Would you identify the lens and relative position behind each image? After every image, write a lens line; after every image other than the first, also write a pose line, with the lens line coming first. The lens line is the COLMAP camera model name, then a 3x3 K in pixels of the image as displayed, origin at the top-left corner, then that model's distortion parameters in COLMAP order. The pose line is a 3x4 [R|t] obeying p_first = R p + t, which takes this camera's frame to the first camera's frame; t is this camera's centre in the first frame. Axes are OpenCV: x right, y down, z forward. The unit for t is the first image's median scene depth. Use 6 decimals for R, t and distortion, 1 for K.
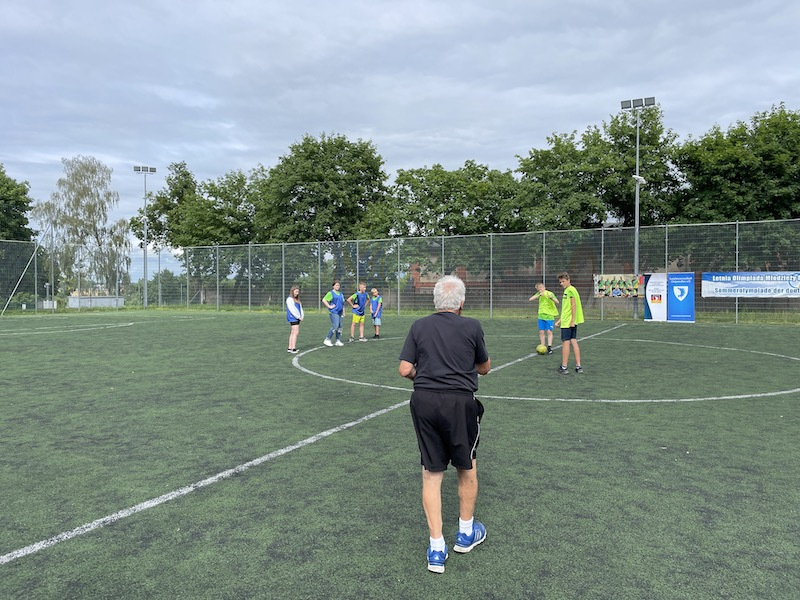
lens RADIAL K [[612.1, 0, 400.8], [0, 612.1, 295.6], [0, 0, 1]] dist [0.092533, -0.125116]
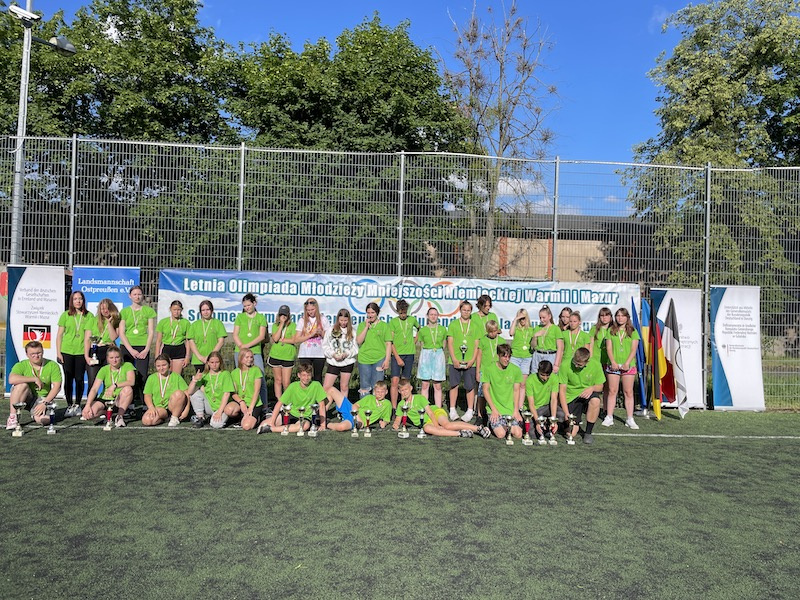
lens RADIAL K [[612.1, 0, 410.4], [0, 612.1, 291.0], [0, 0, 1]] dist [0.092533, -0.125116]
pose [[0.846732, 0.037056, 0.530728, 0.244696], [-0.021680, 0.999146, -0.035173, -0.007728], [-0.531578, 0.018276, 0.846812, 0.350124]]
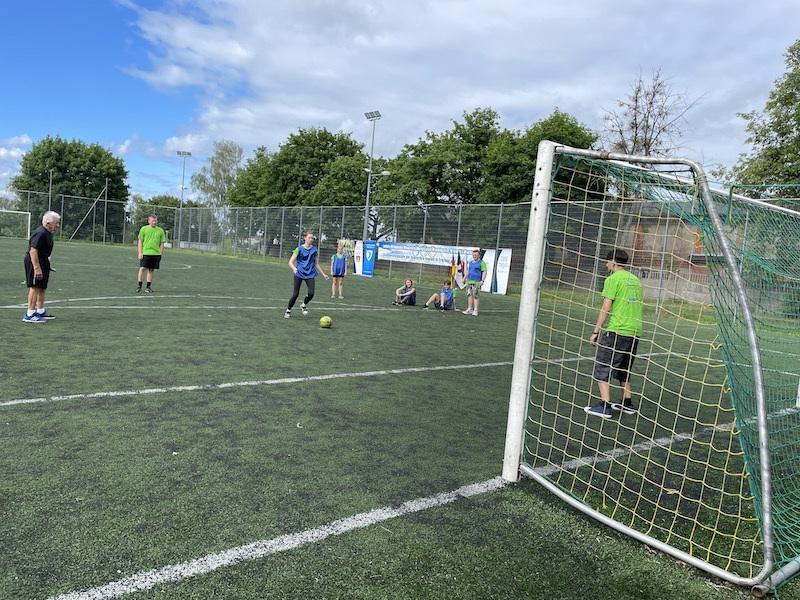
lens RADIAL K [[612.1, 0, 401.0], [0, 612.1, 296.9], [0, 0, 1]] dist [0.092533, -0.125116]
pose [[0.916721, 0.101593, -0.386397, 0.633301], [-0.083950, 0.994520, 0.062313, -0.001759], [0.390610, -0.024685, 0.920225, -0.144151]]
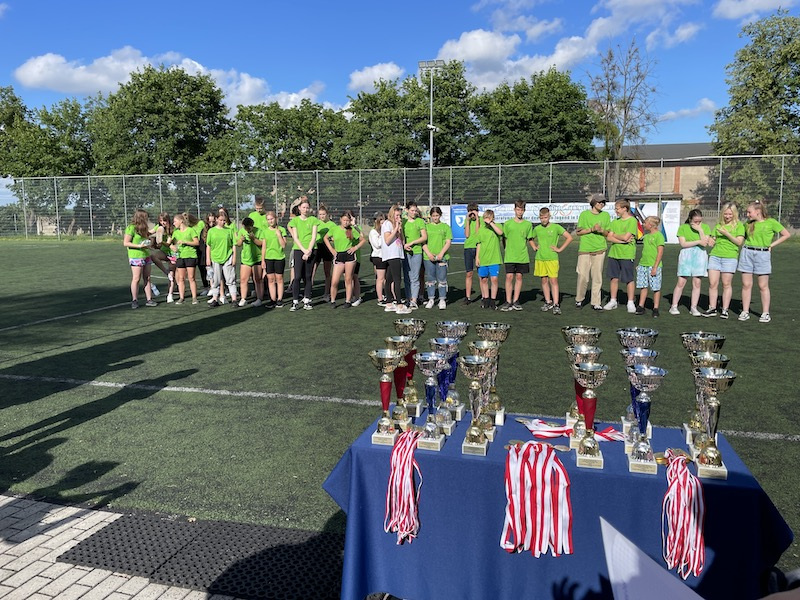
lens RADIAL K [[612.1, 0, 397.8], [0, 612.1, 291.5], [0, 0, 1]] dist [0.092533, -0.125116]
pose [[0.976243, -0.030157, 0.214570, 0.027590], [0.007457, 0.994357, 0.105825, 0.003740], [-0.216550, -0.101711, 0.970959, -0.132888]]
